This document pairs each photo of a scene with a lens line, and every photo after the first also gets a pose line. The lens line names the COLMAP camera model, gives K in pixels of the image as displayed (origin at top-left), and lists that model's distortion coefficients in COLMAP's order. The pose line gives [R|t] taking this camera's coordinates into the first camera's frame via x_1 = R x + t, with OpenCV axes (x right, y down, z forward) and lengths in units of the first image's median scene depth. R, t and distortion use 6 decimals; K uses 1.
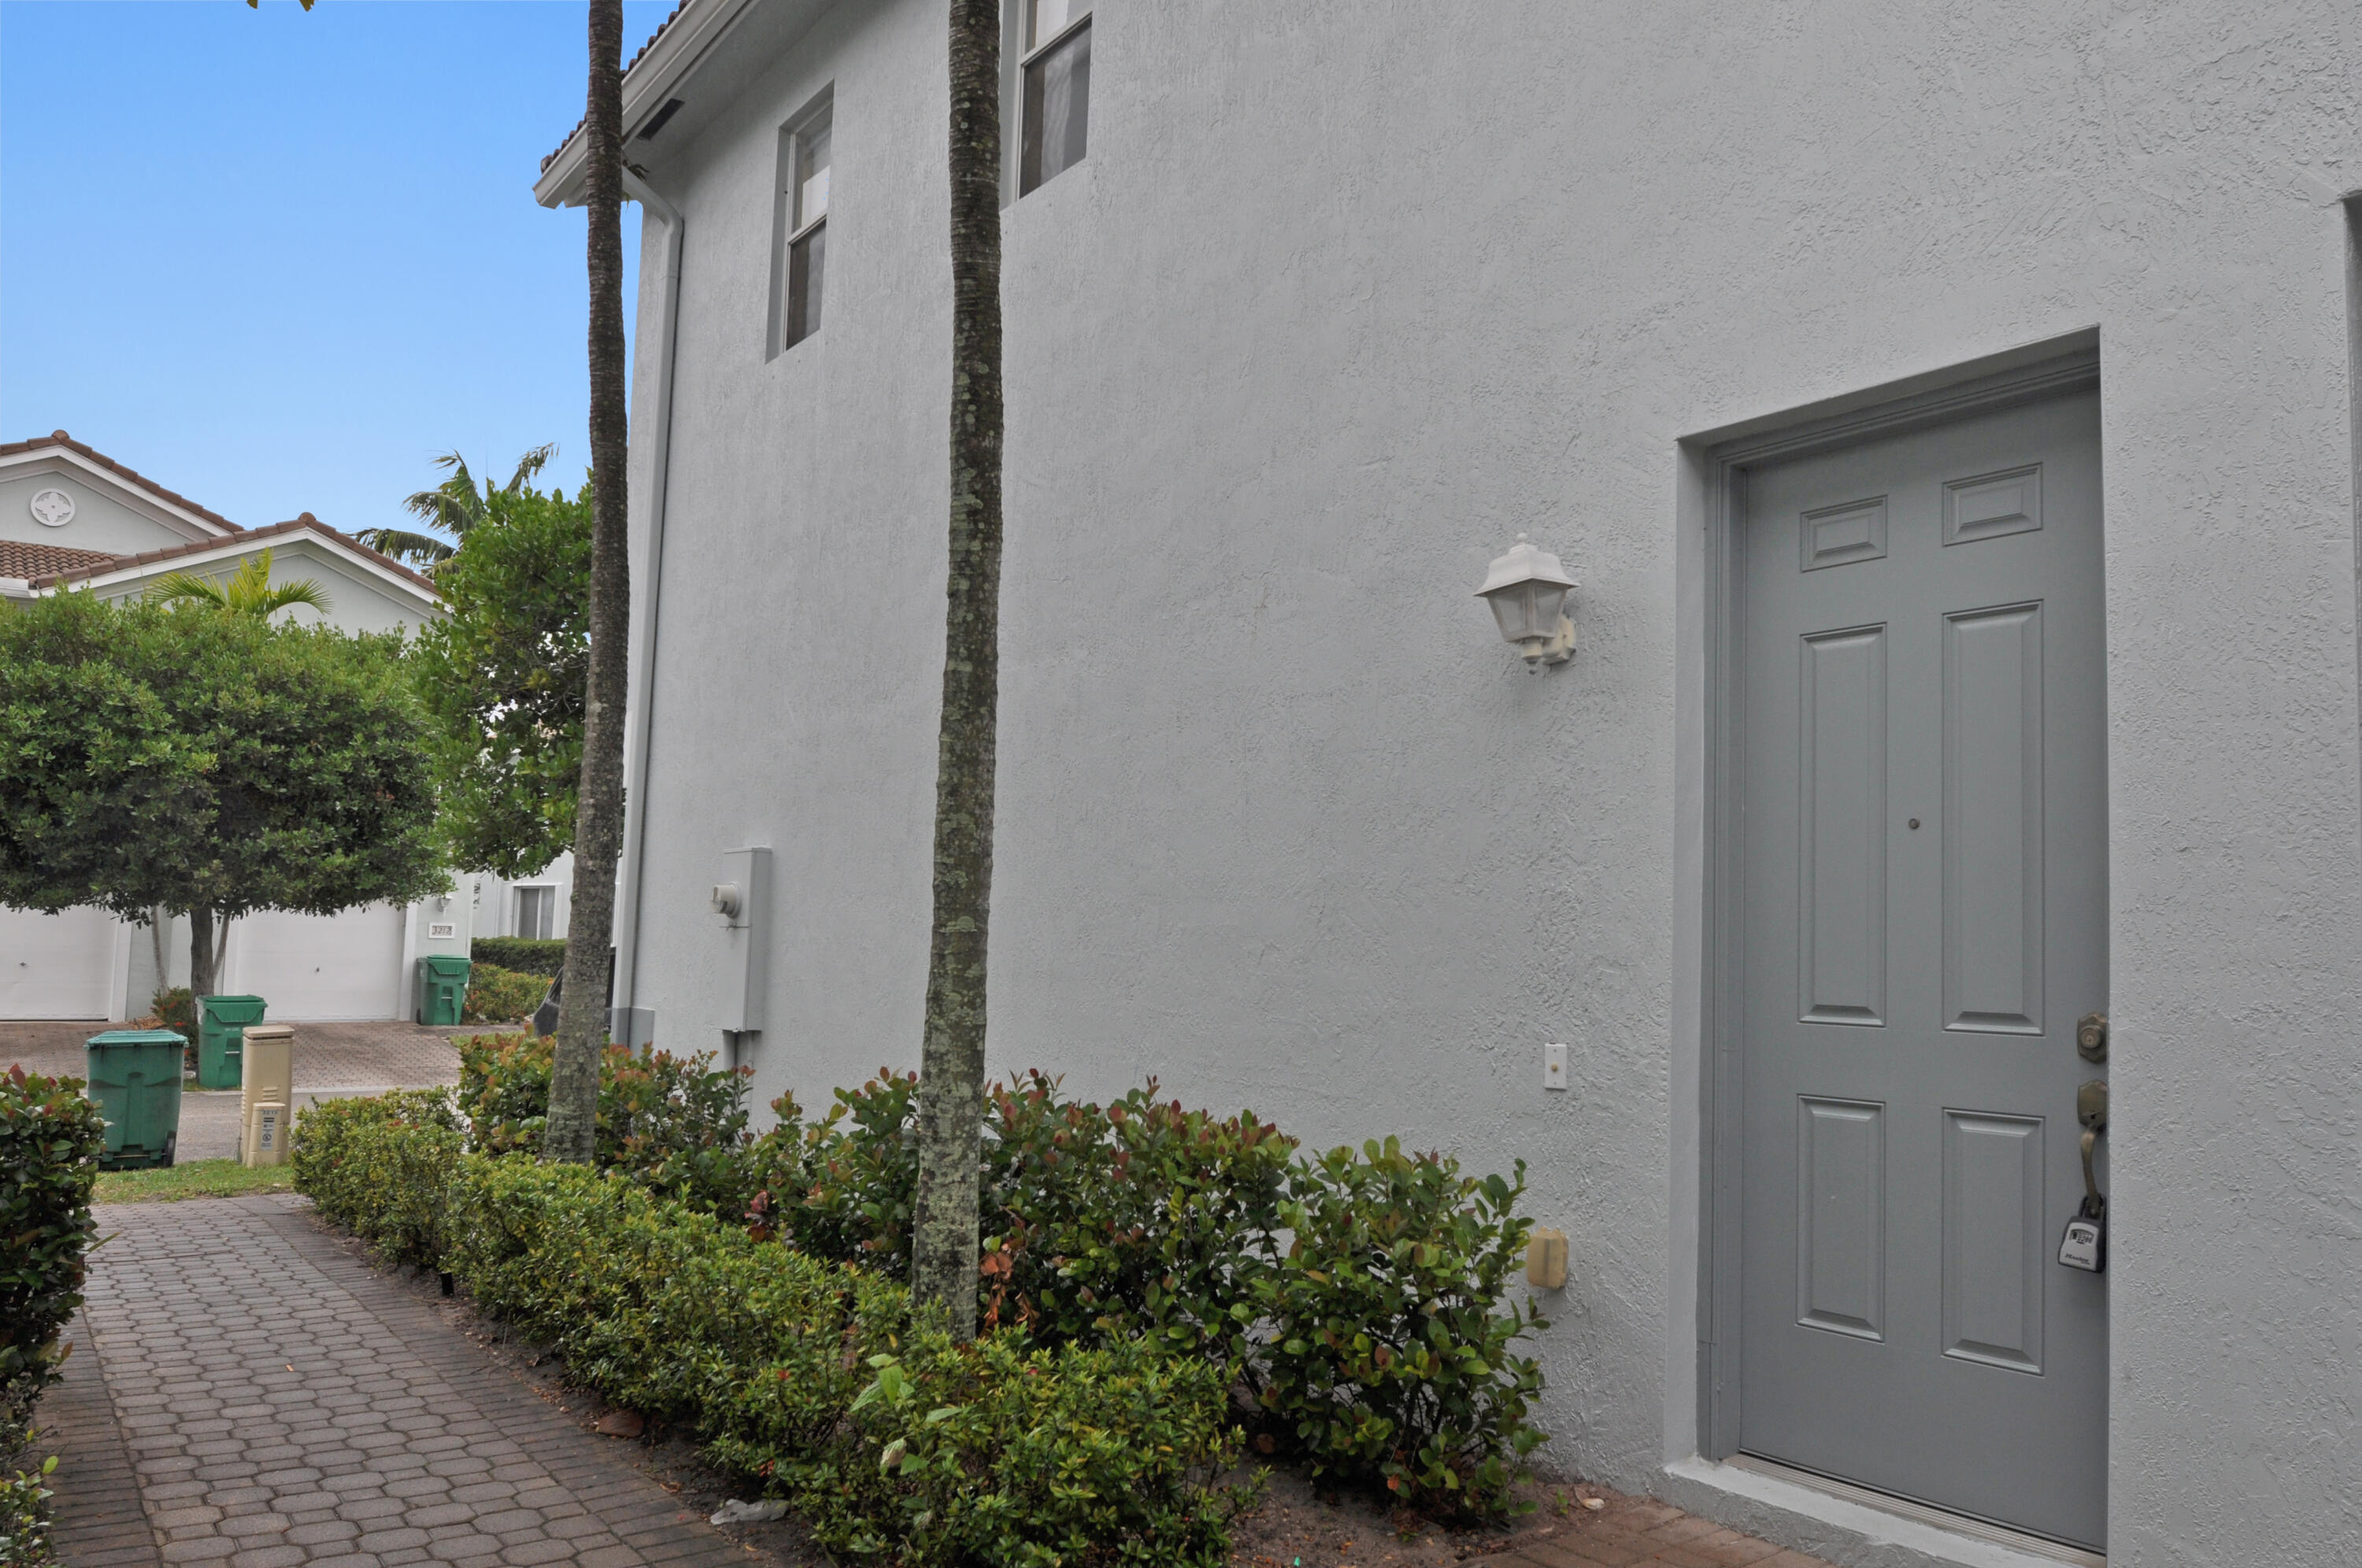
lens RADIAL K [[1669.0, 0, 1182.9], [0, 1669.0, 786.6], [0, 0, 1]] dist [0.007225, -0.043650]
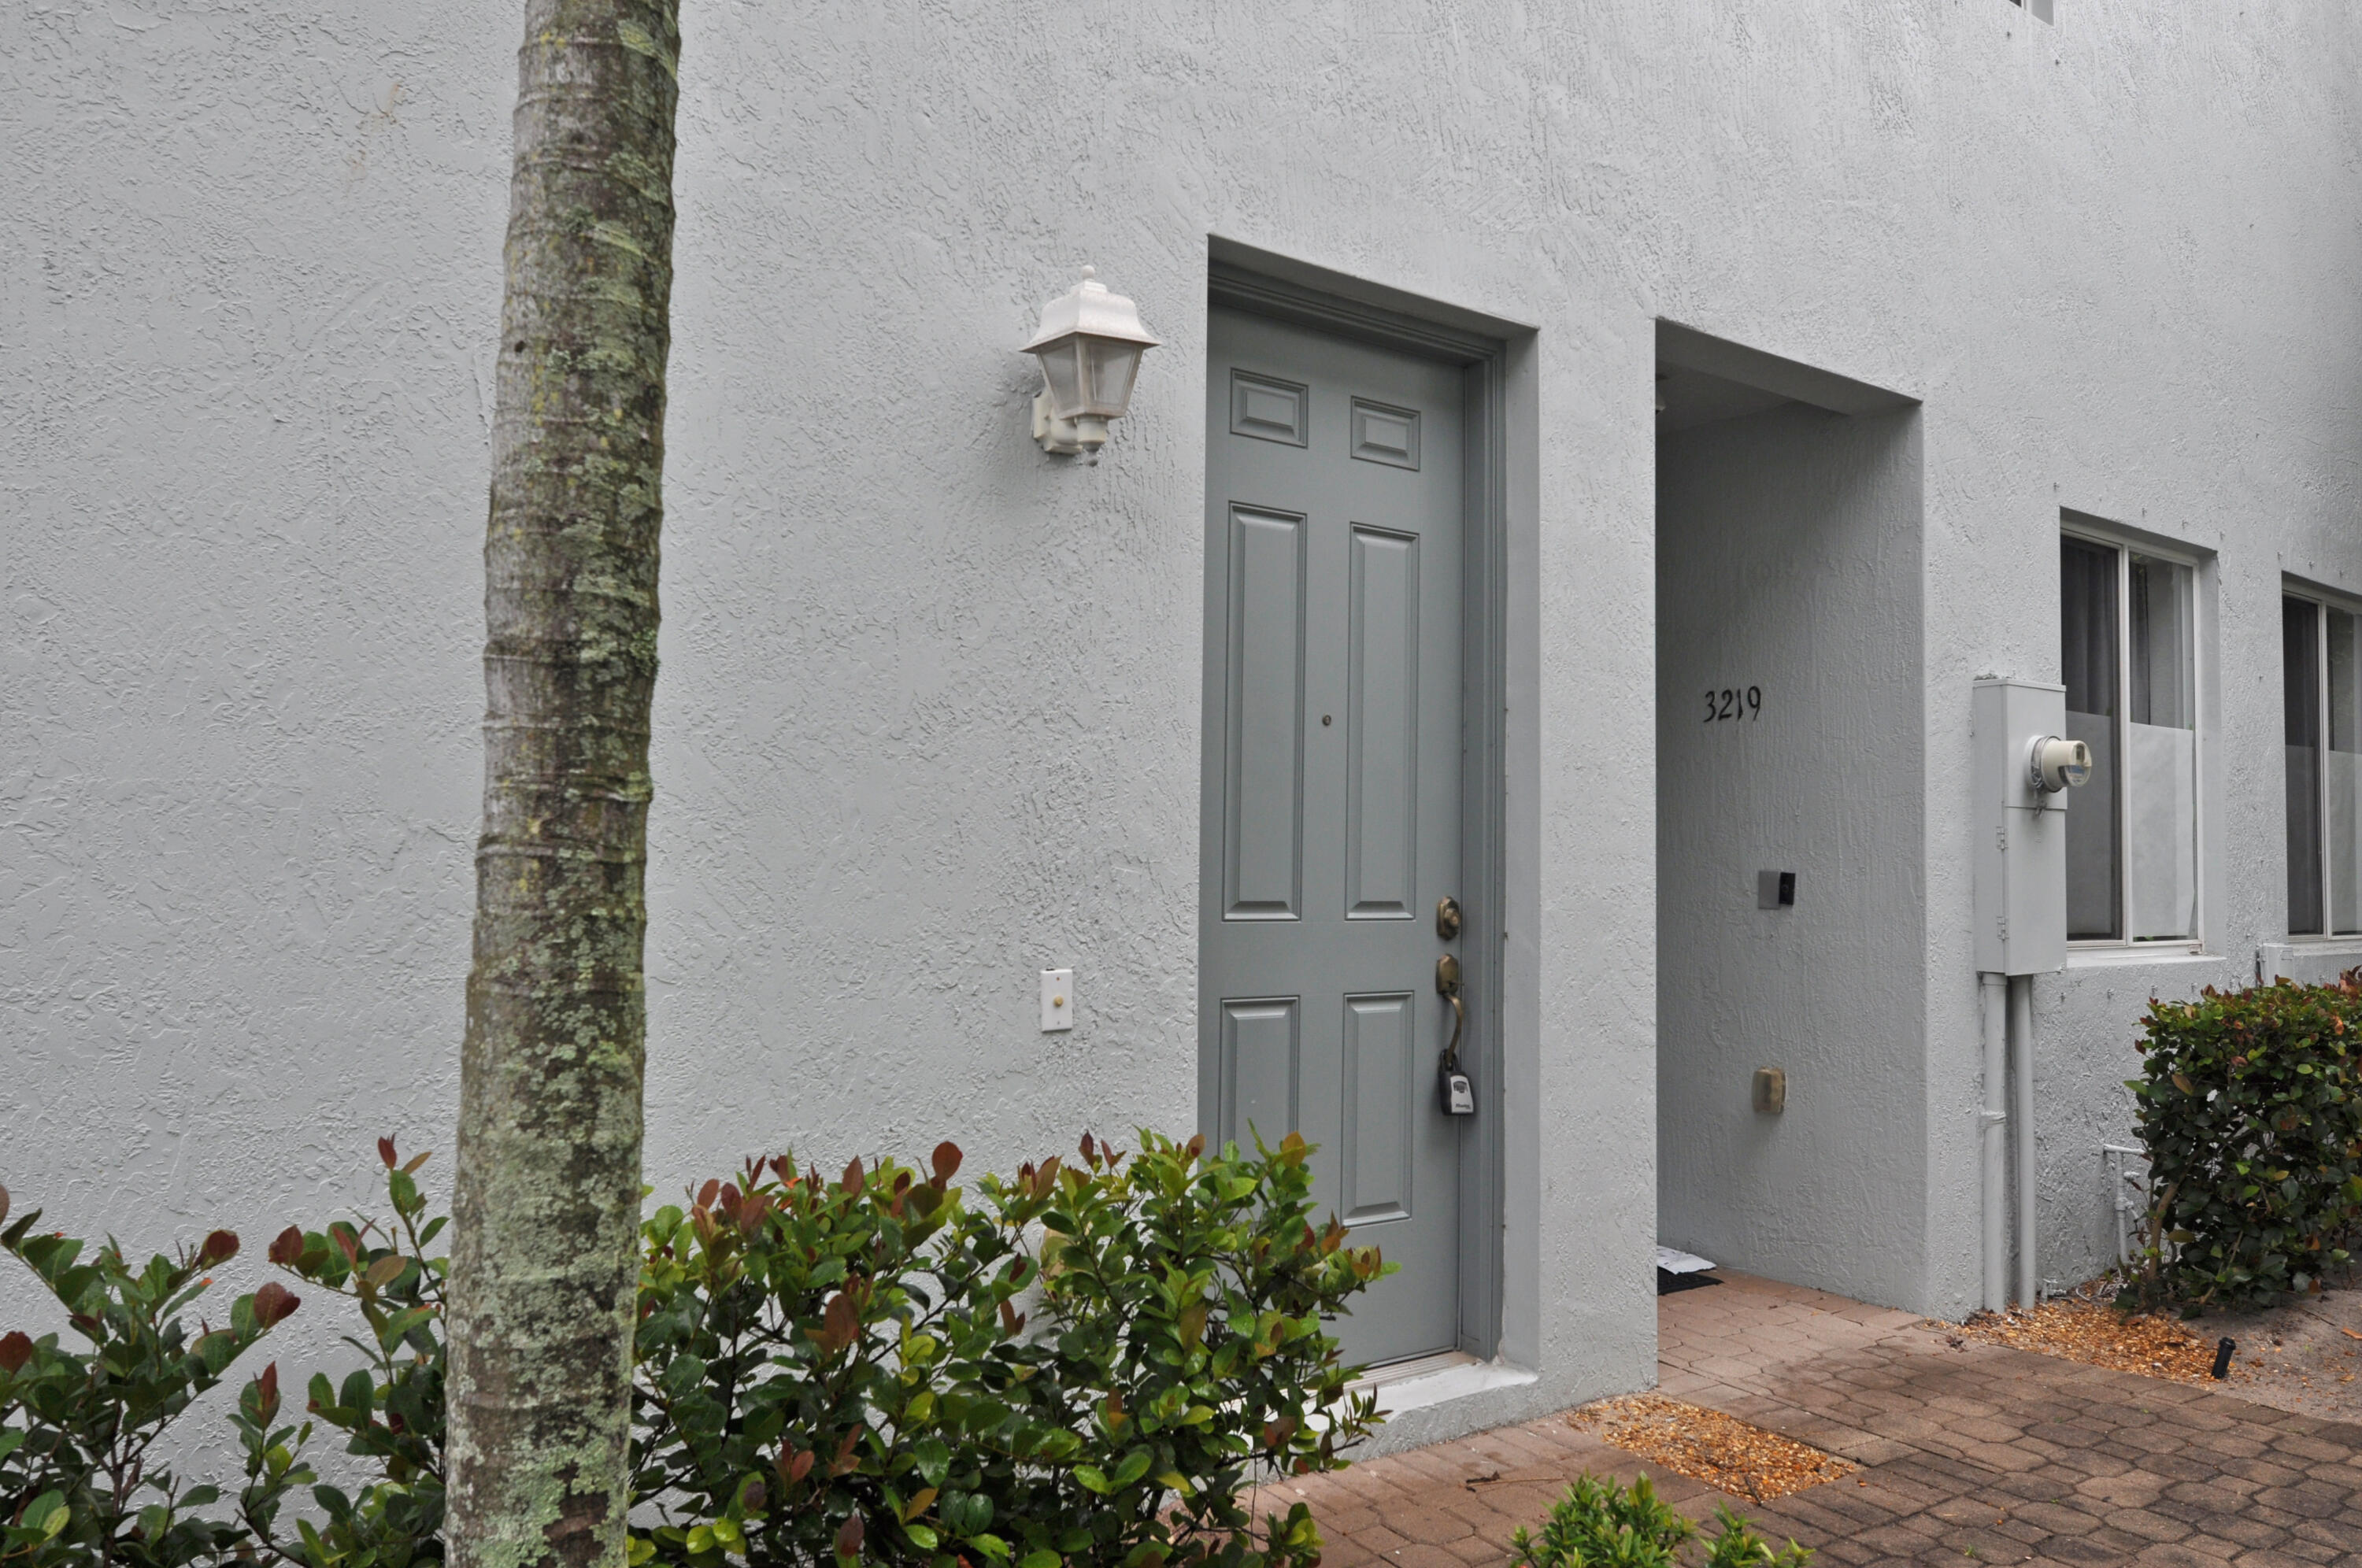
lens RADIAL K [[1669.0, 0, 1184.6], [0, 1669.0, 784.3], [0, 0, 1]] dist [0.007225, -0.043650]
pose [[0.033067, 0.029267, 0.999025, -0.518255], [-0.106338, 0.994000, -0.025600, 0.085894], [-0.993780, -0.105387, 0.035981, 0.931097]]
